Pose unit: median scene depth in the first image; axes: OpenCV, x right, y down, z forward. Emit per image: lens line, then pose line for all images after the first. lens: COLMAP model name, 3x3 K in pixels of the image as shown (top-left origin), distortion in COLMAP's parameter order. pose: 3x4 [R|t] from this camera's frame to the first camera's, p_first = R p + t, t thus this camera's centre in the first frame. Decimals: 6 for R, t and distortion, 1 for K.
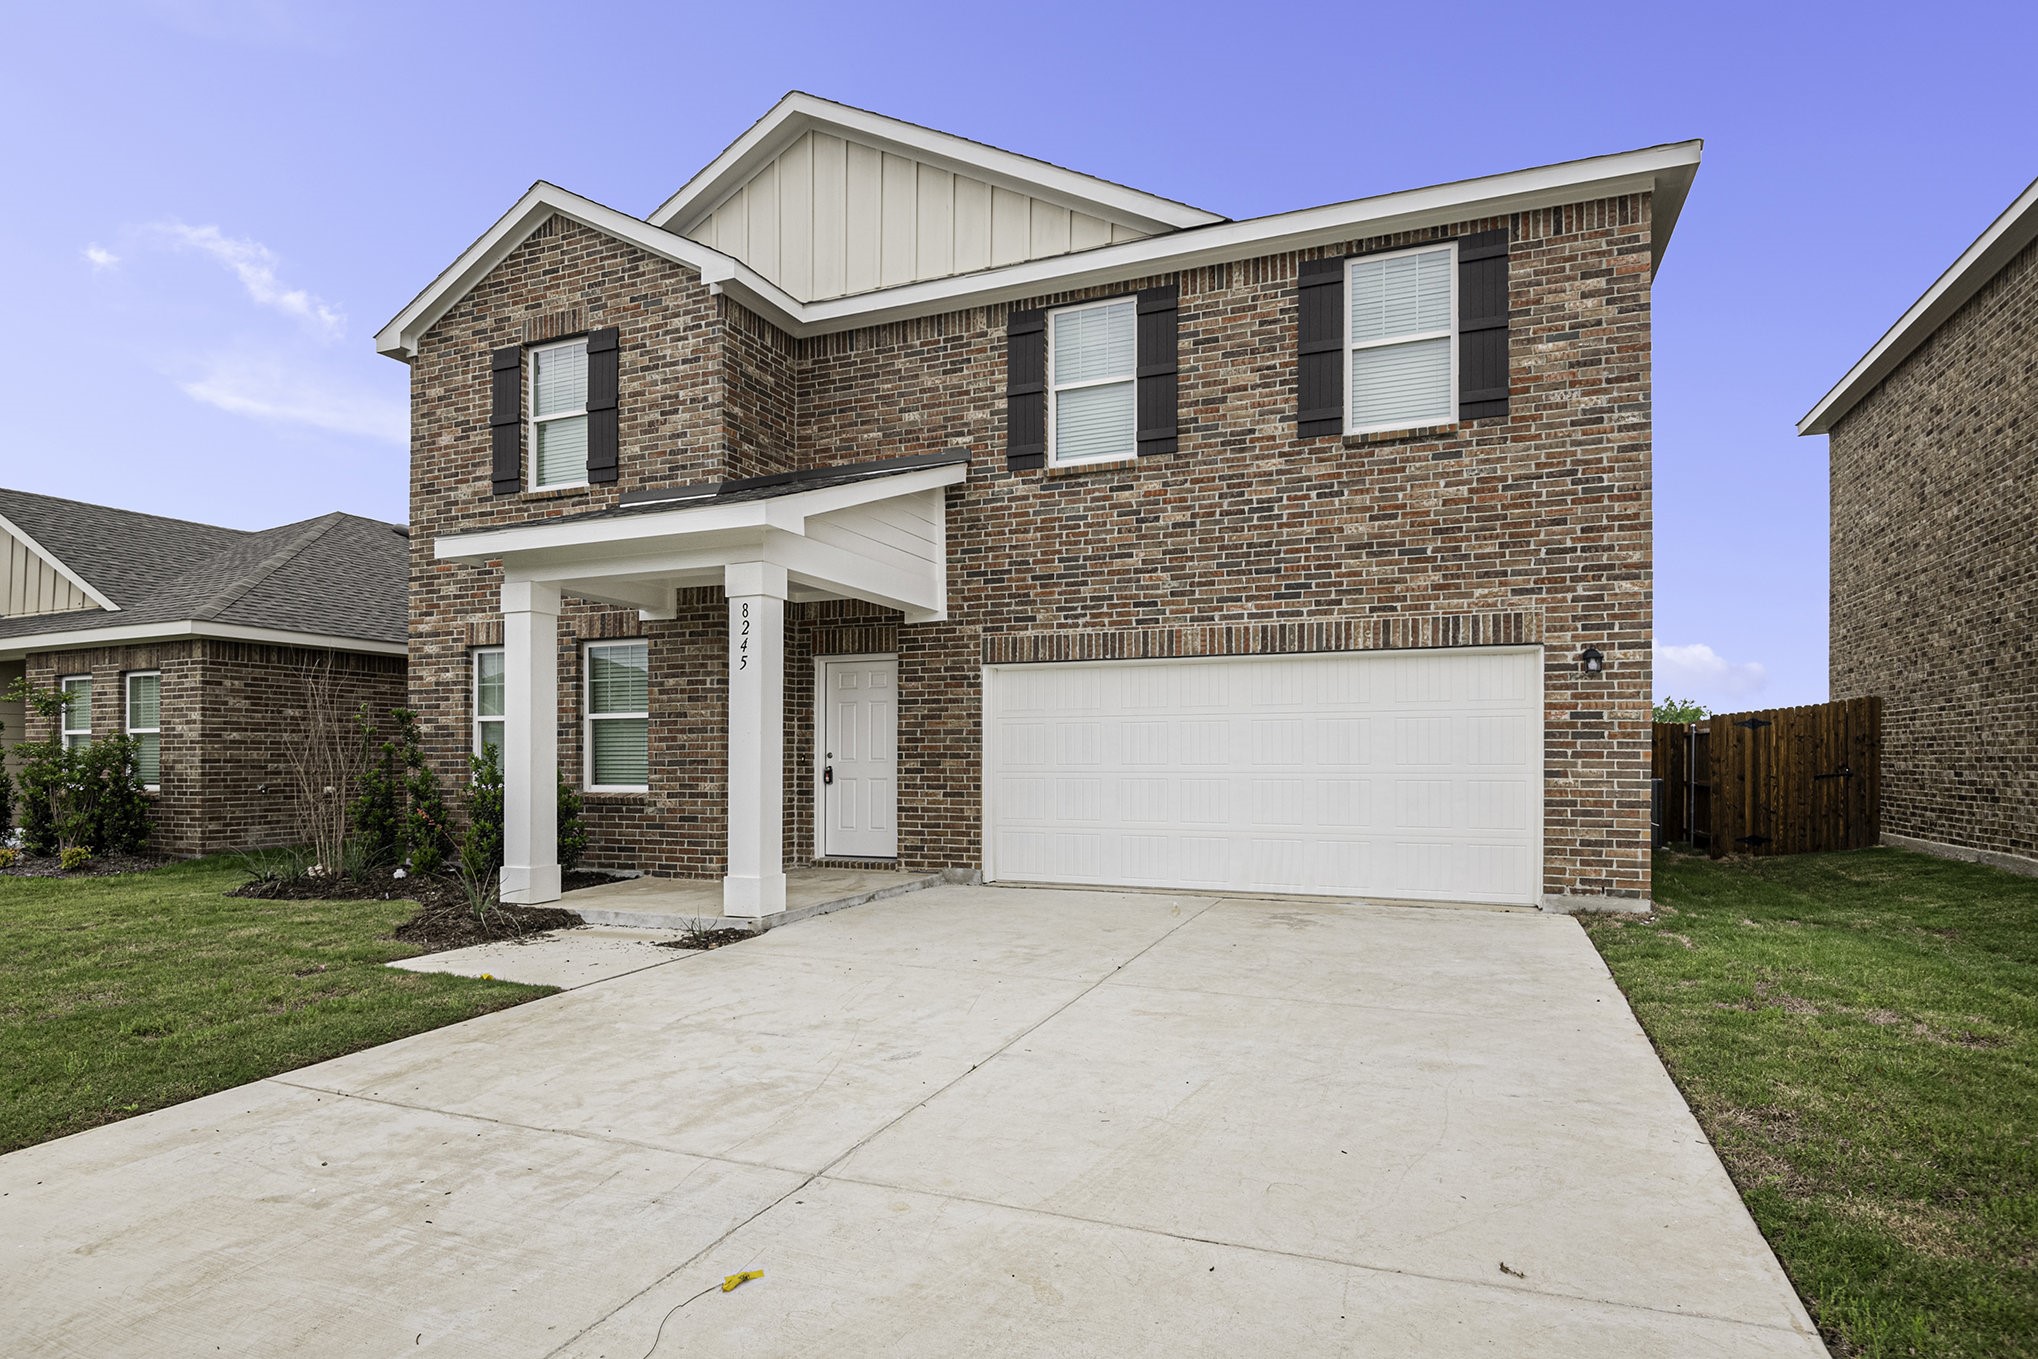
lens RADIAL K [[1098.9, 0, 1019.3], [0, 1098.9, 743.4], [0, 0, 1]] dist [-0.004011, -0.024517]
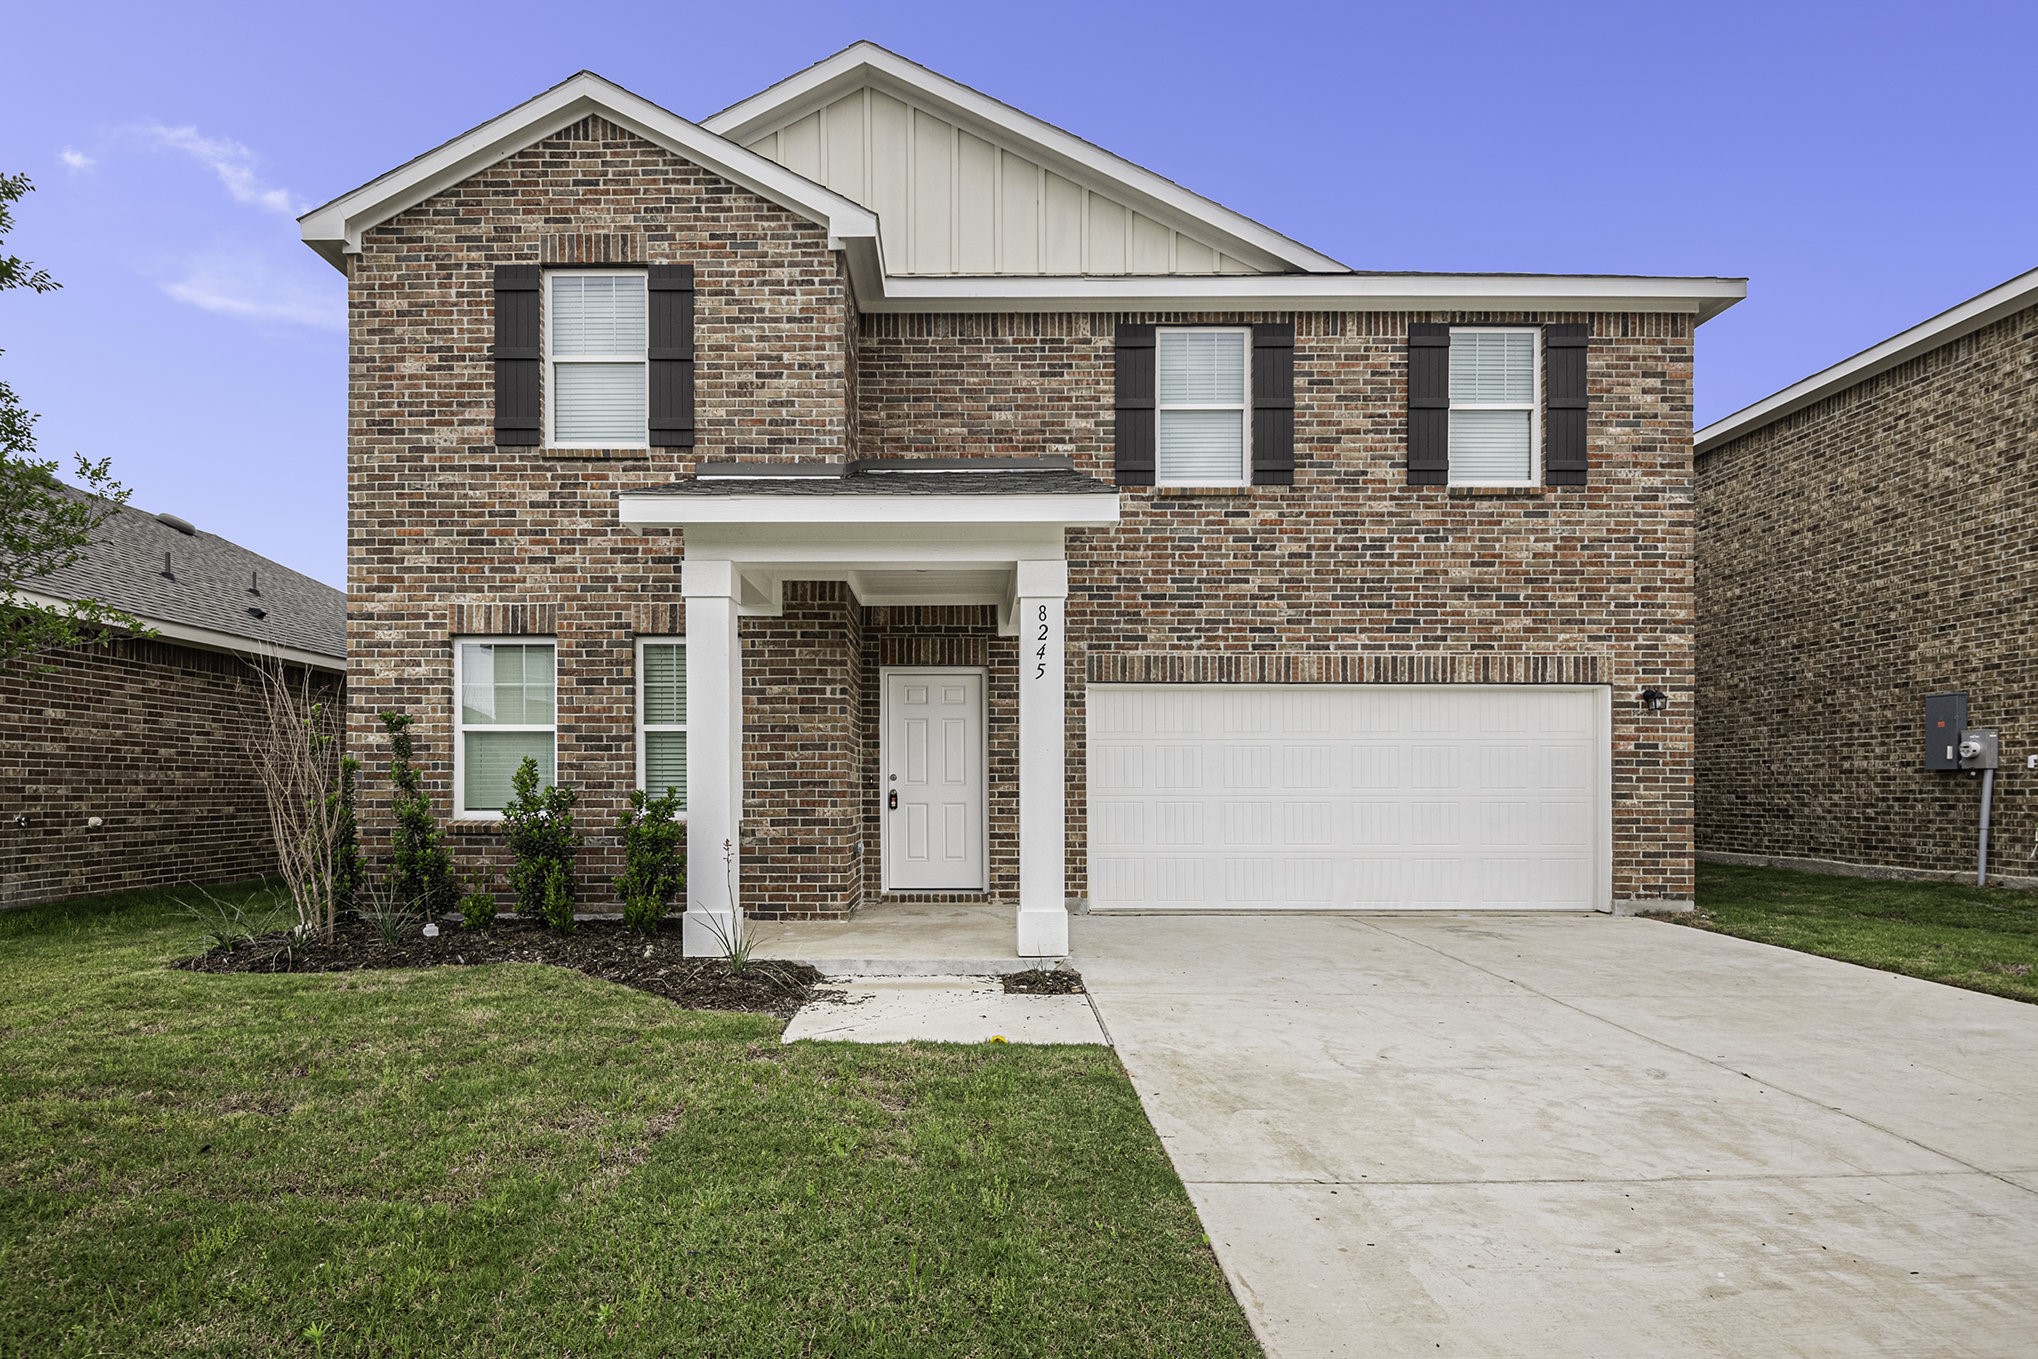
lens RADIAL K [[1121.2, 0, 968.7], [0, 1121.2, 749.6], [0, 0, 1]] dist [-0.012207, -0.012467]
pose [[0.926268, 0.015704, 0.376539, -0.513767], [-0.008042, 0.999728, -0.021912, 0.008650], [-0.376780, 0.017268, 0.926142, 0.140857]]
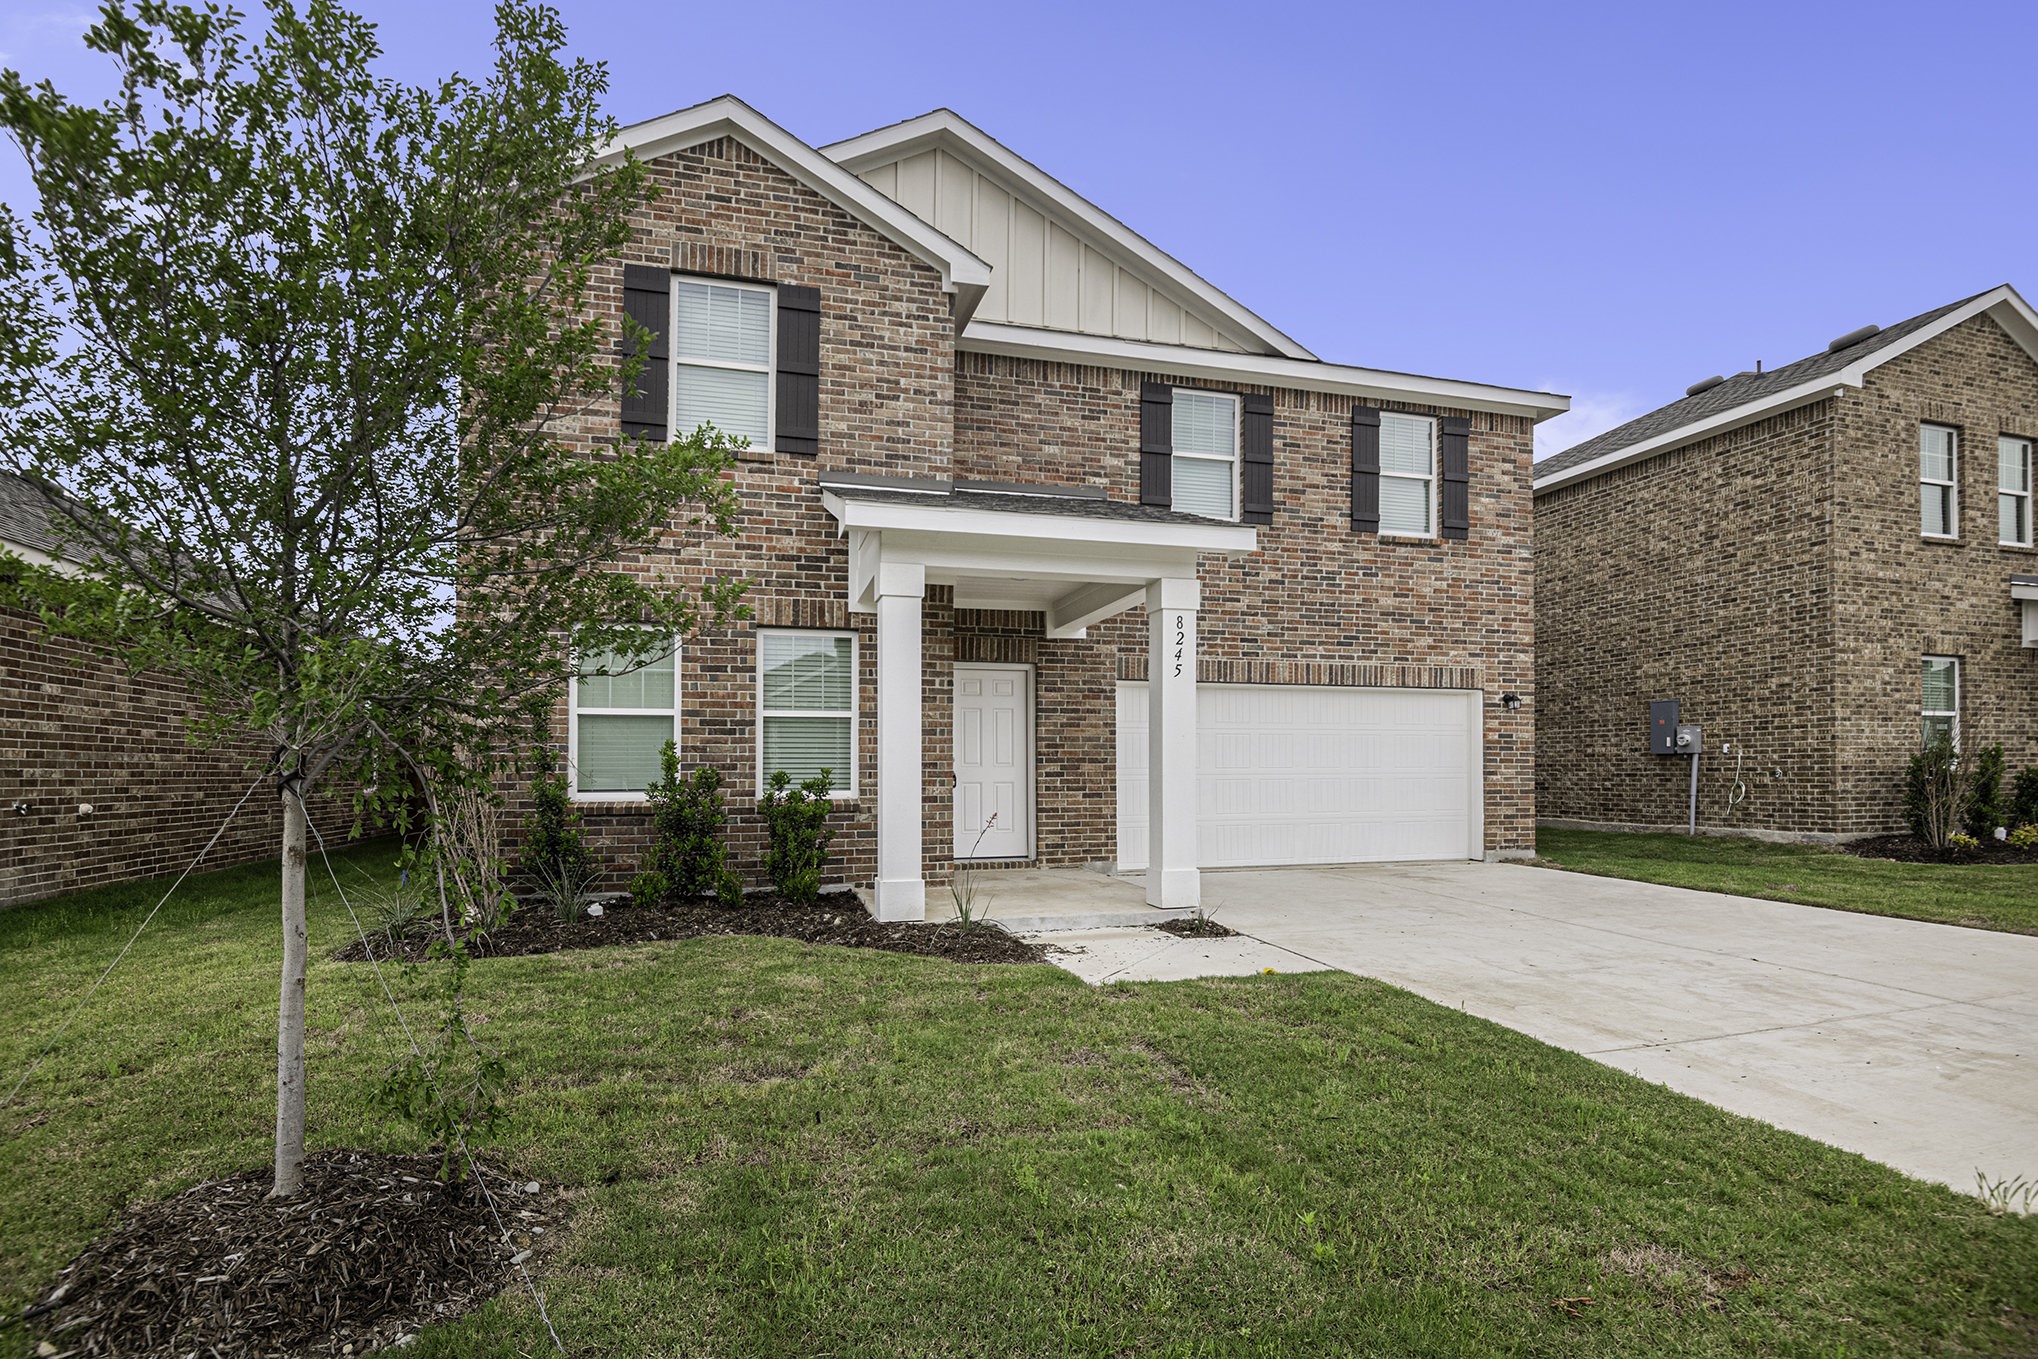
lens RADIAL K [[1004.0, 0, 1016.0], [0, 1004.0, 730.6], [0, 0, 1]] dist [-0.015338, -0.016745]
pose [[0.779073, 0.024593, 0.626451, -0.794588], [-0.007341, 0.999520, -0.030109, 0.012853], [-0.626890, 0.018858, 0.778879, 0.268685]]
